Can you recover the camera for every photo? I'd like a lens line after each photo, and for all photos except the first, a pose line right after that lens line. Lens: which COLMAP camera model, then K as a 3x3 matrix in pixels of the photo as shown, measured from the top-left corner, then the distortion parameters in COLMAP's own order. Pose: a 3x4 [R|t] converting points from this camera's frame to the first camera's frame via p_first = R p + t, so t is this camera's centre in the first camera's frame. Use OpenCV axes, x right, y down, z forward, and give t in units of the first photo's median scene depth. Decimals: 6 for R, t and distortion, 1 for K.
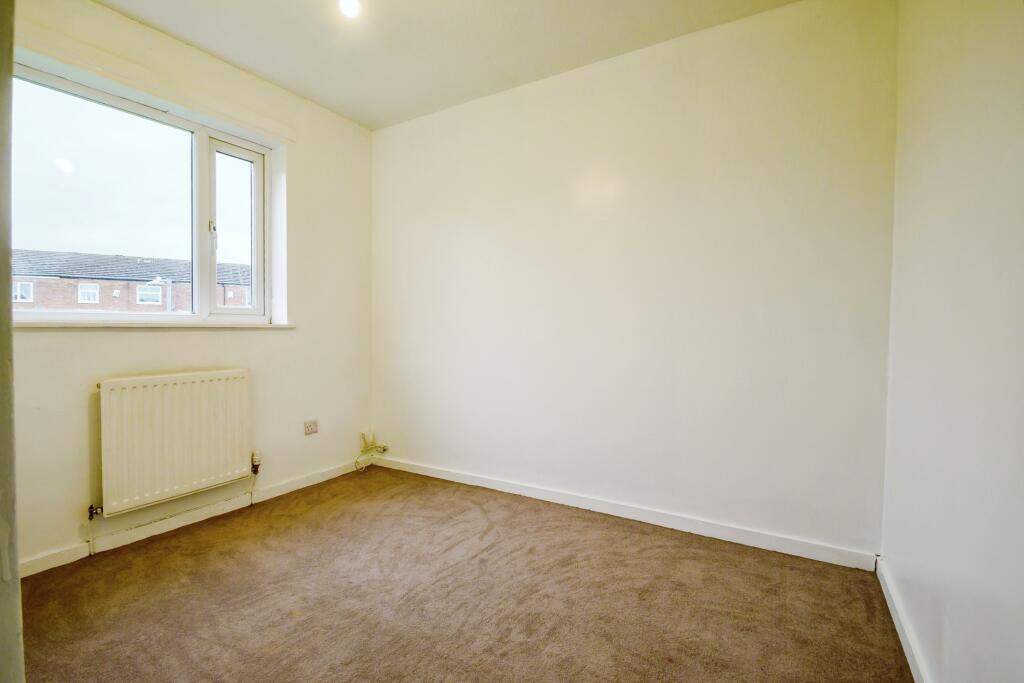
lens RADIAL K [[459.4, 0, 522.6], [0, 459.4, 335.6], [0, 0, 1]] dist [0.000722, -0.006250]
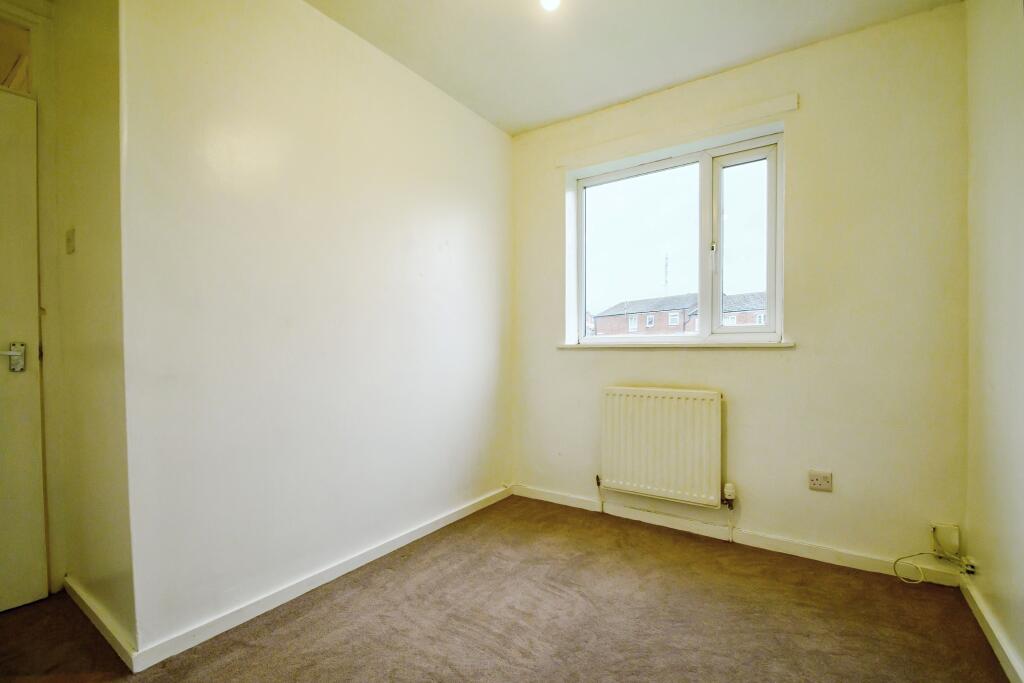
lens RADIAL K [[459.4, 0, 519.6], [0, 459.4, 347.4], [0, 0, 1]] dist [0.000722, -0.006250]
pose [[-0.077021, 0.000396, -0.997029, 0.367235], [-0.011641, 0.999931, 0.001296, -0.013231], [0.996962, 0.011706, -0.077011, 0.682603]]
